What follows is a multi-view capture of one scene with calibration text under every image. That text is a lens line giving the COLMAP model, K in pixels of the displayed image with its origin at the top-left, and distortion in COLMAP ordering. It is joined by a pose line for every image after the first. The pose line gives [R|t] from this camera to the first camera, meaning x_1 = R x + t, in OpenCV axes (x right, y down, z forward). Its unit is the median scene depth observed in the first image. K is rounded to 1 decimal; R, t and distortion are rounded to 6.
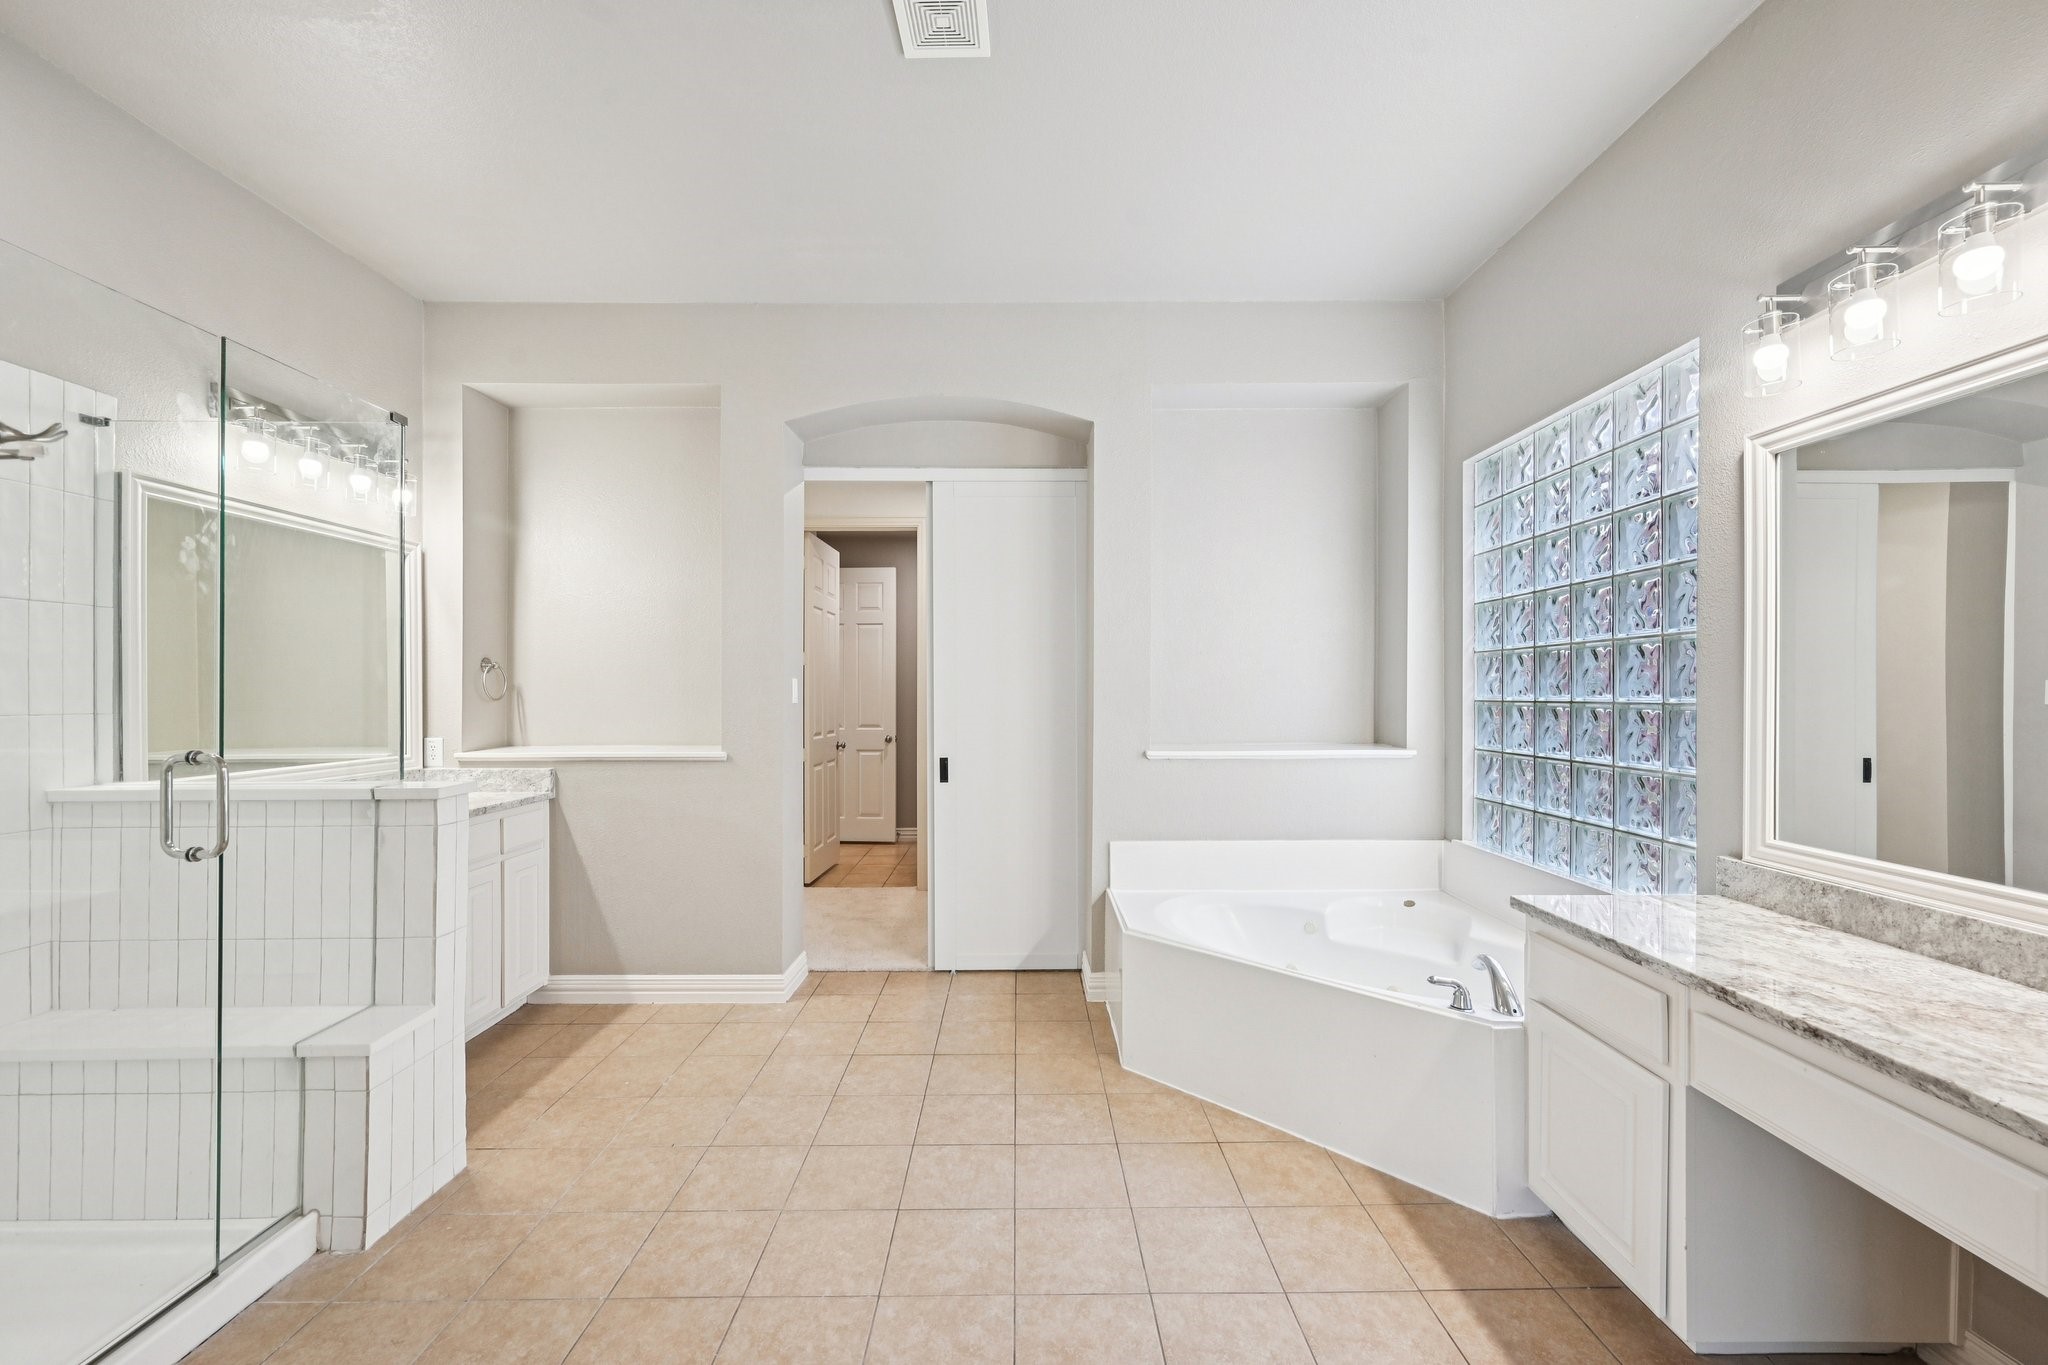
lens RADIAL K [[822.9, 0, 1025.9], [0, 822.9, 694.5], [0, 0, 1]] dist [0.001144, 0.000559]
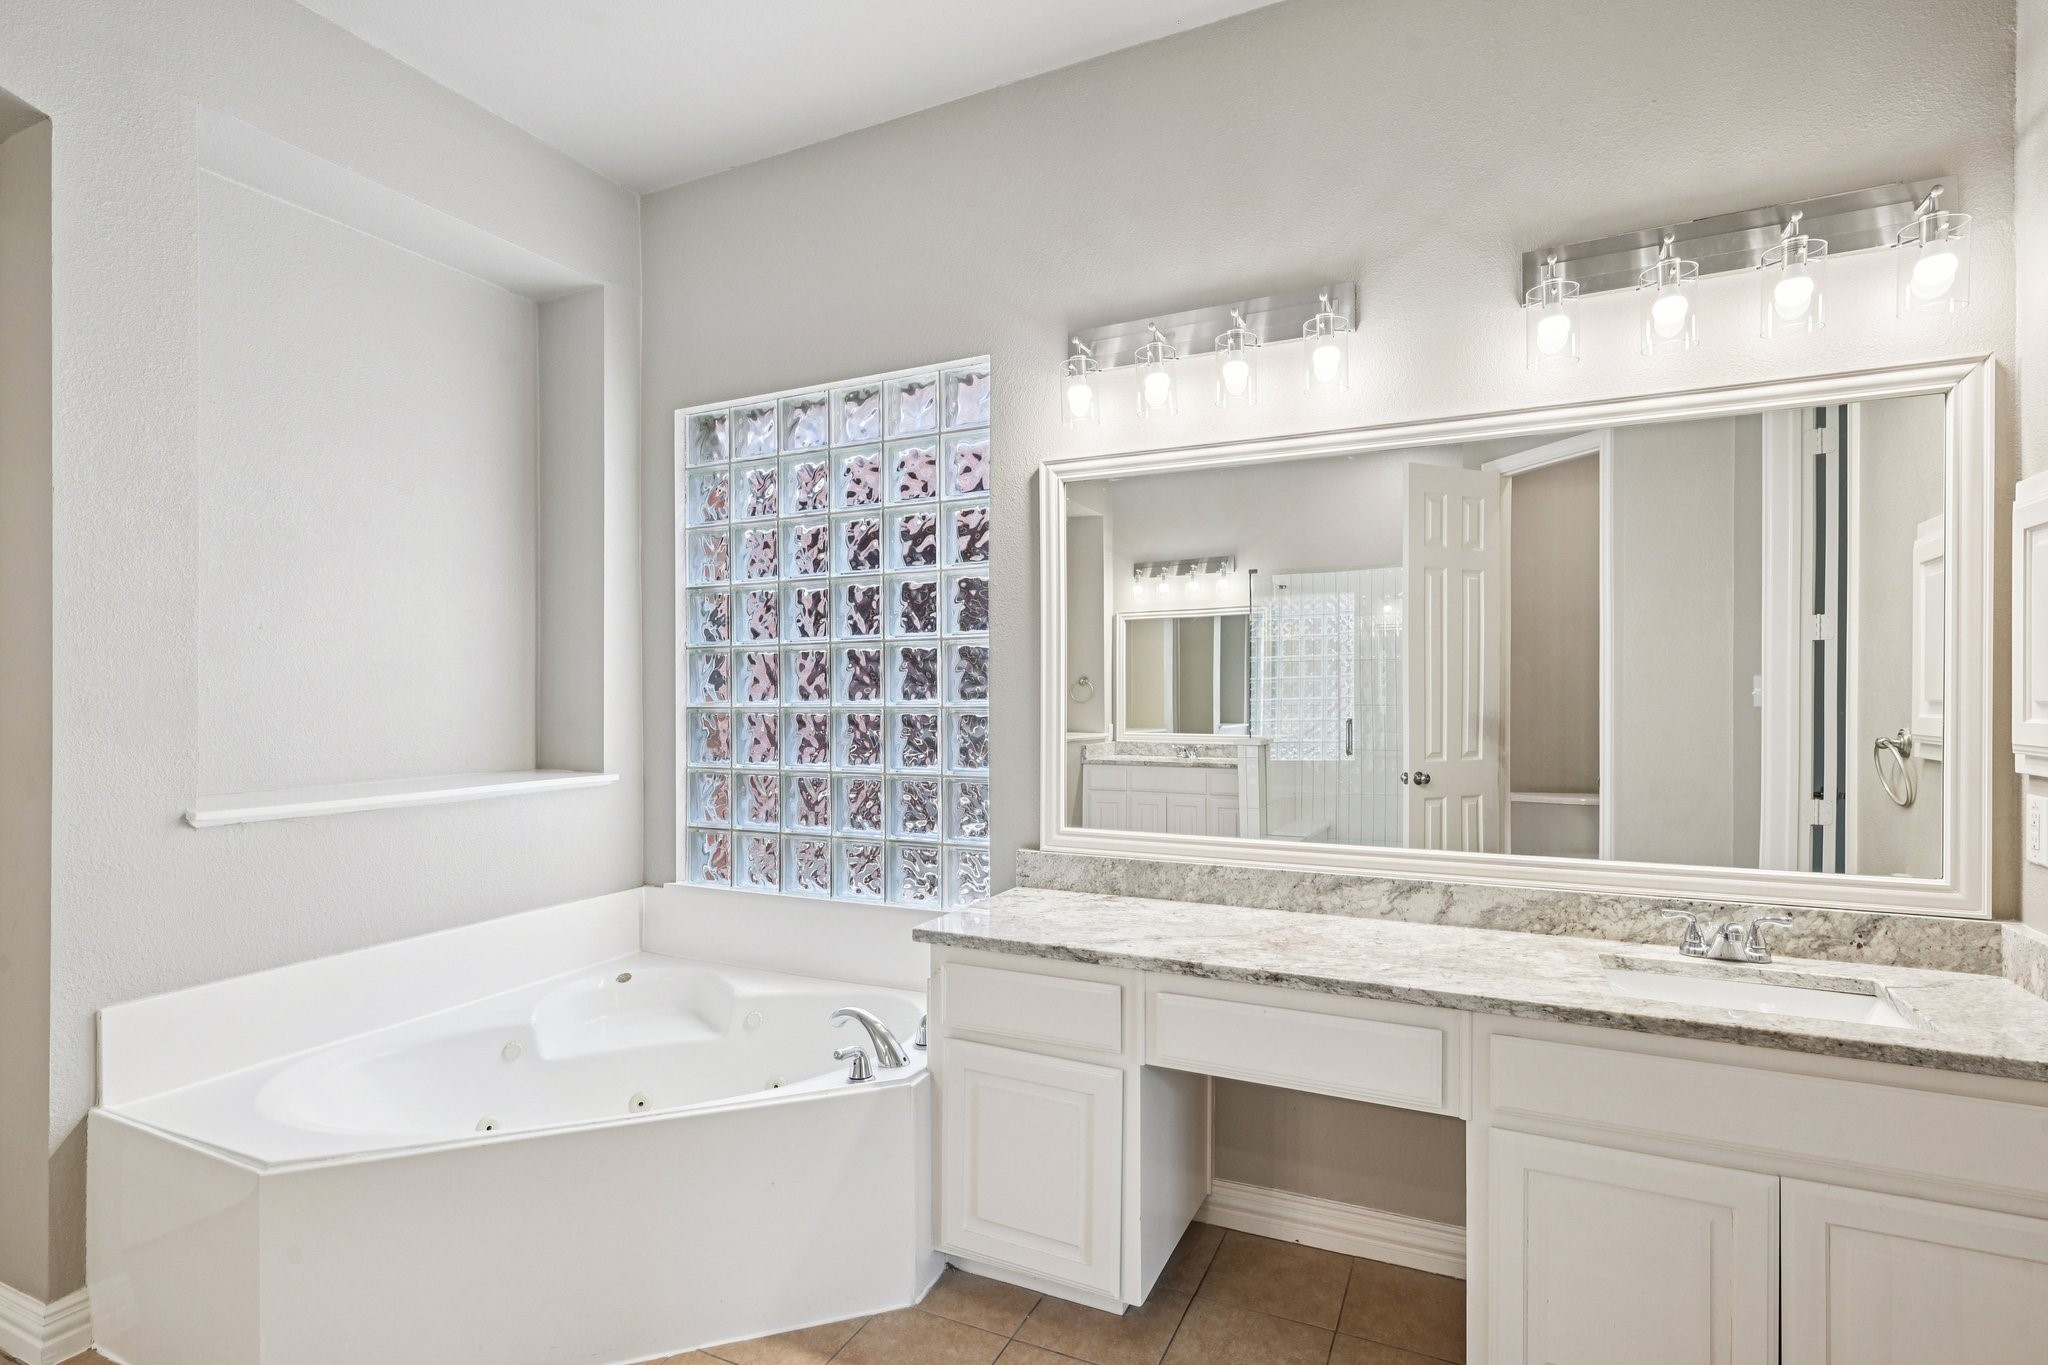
lens RADIAL K [[999.2, 0, 1031.5], [0, 999.2, 699.1], [0, 0, 1]] dist [-0.003102, -0.001466]
pose [[0.432362, -0.003893, 0.901692, -0.324309], [0.006659, 0.999977, 0.001124, 0.000541], [-0.901675, 0.005518, 0.432378, 0.443777]]
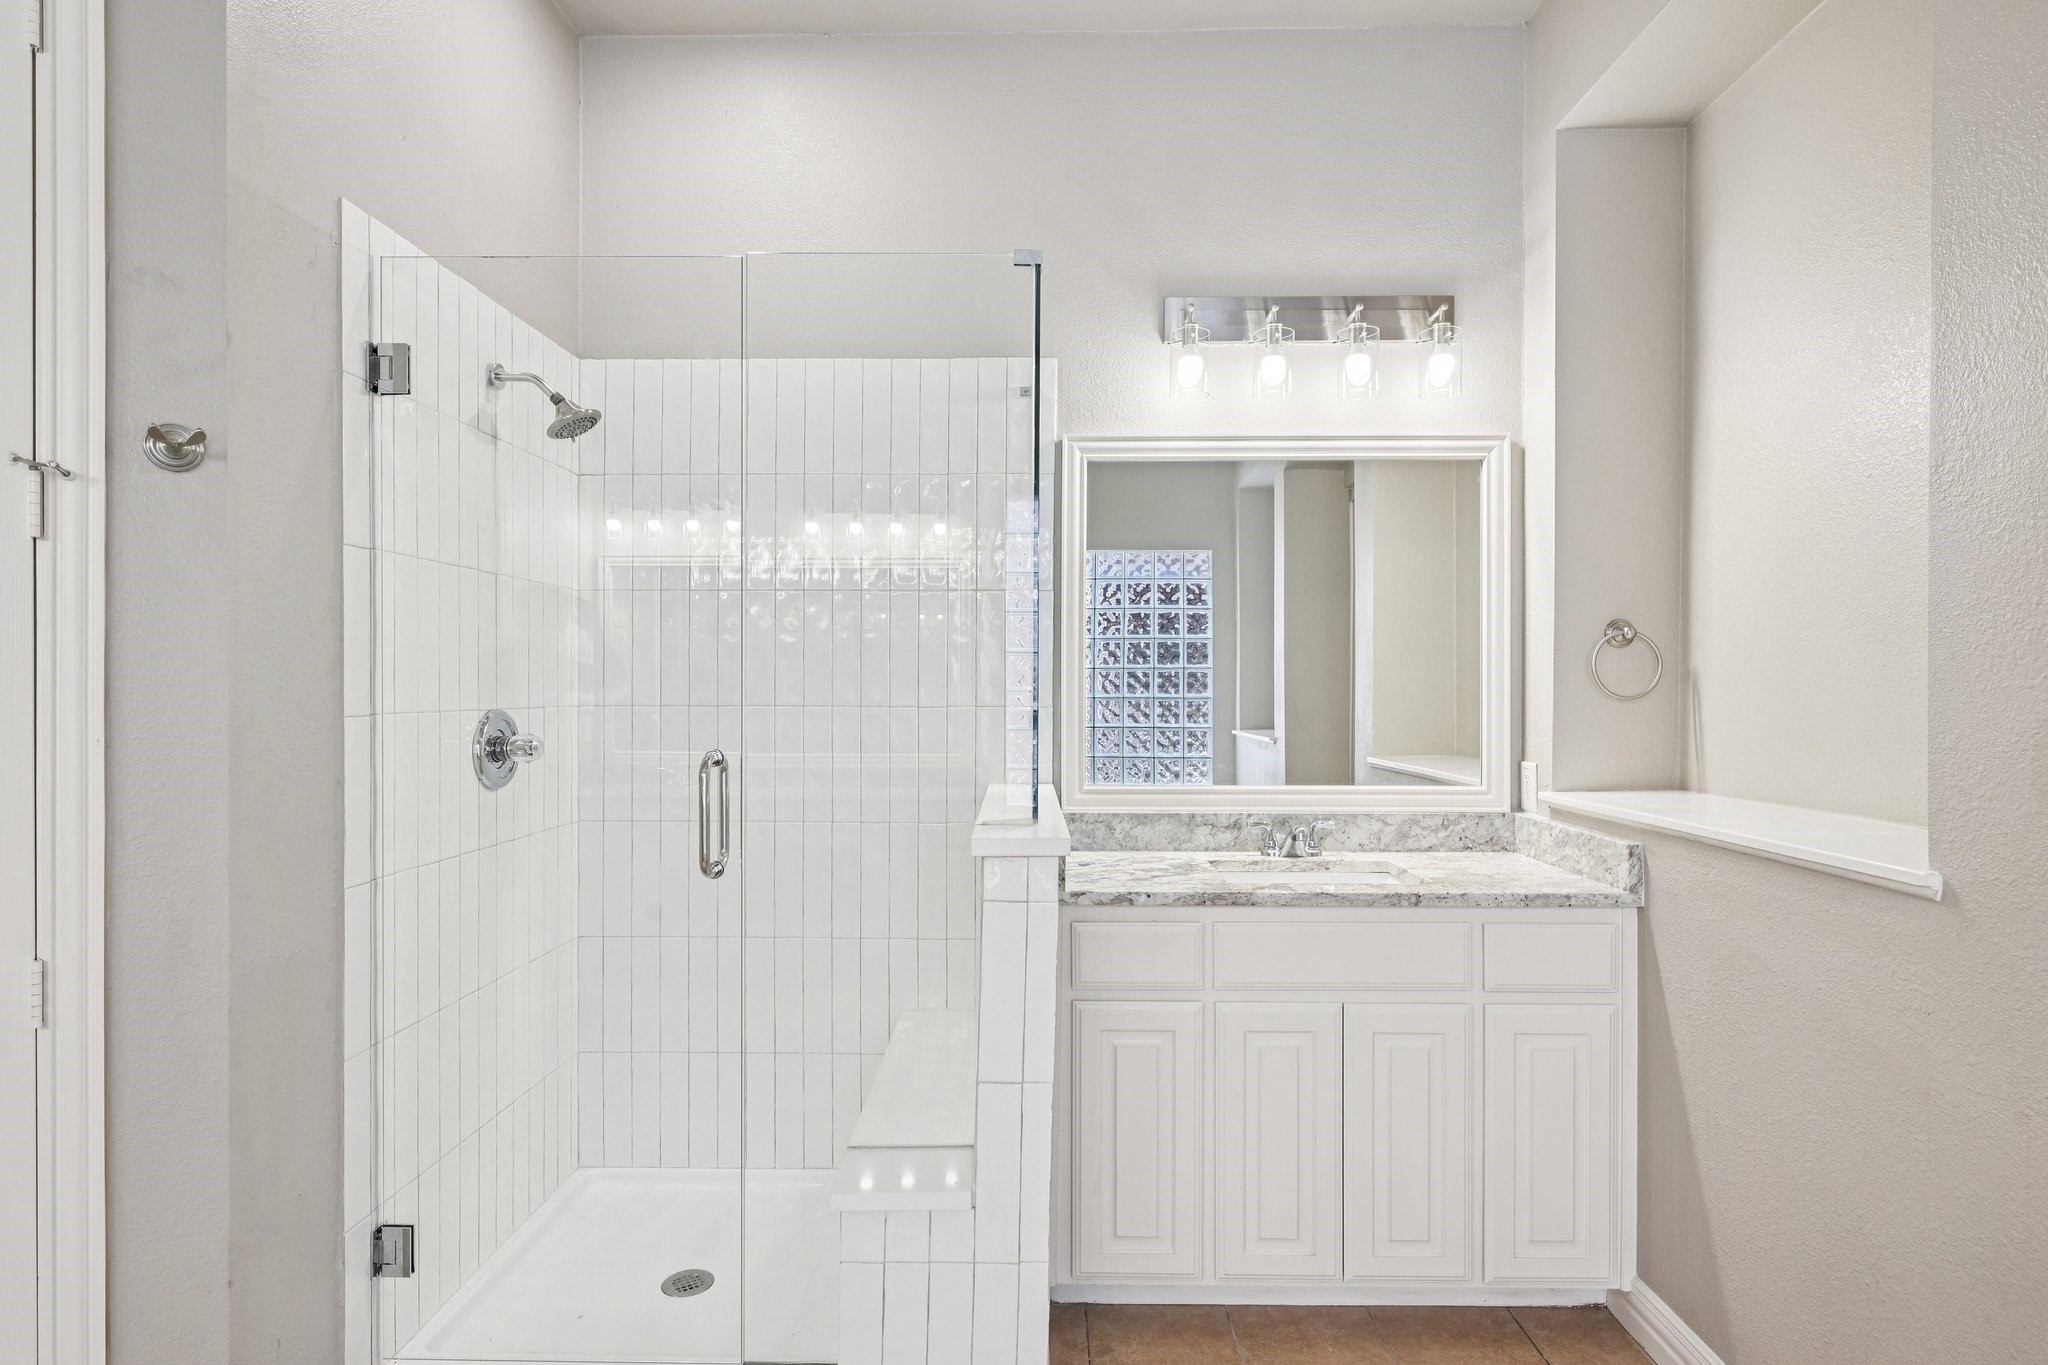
lens RADIAL K [[1070.1, 0, 1030.6], [0, 1070.1, 681.4], [0, 0, 1]] dist [-0.001930, 0.001471]
pose [[-0.016082, -0.003949, -0.999863, 0.086241], [-0.004346, 0.999983, -0.003880, -0.000335], [0.999861, 0.004283, -0.016099, 1.154795]]
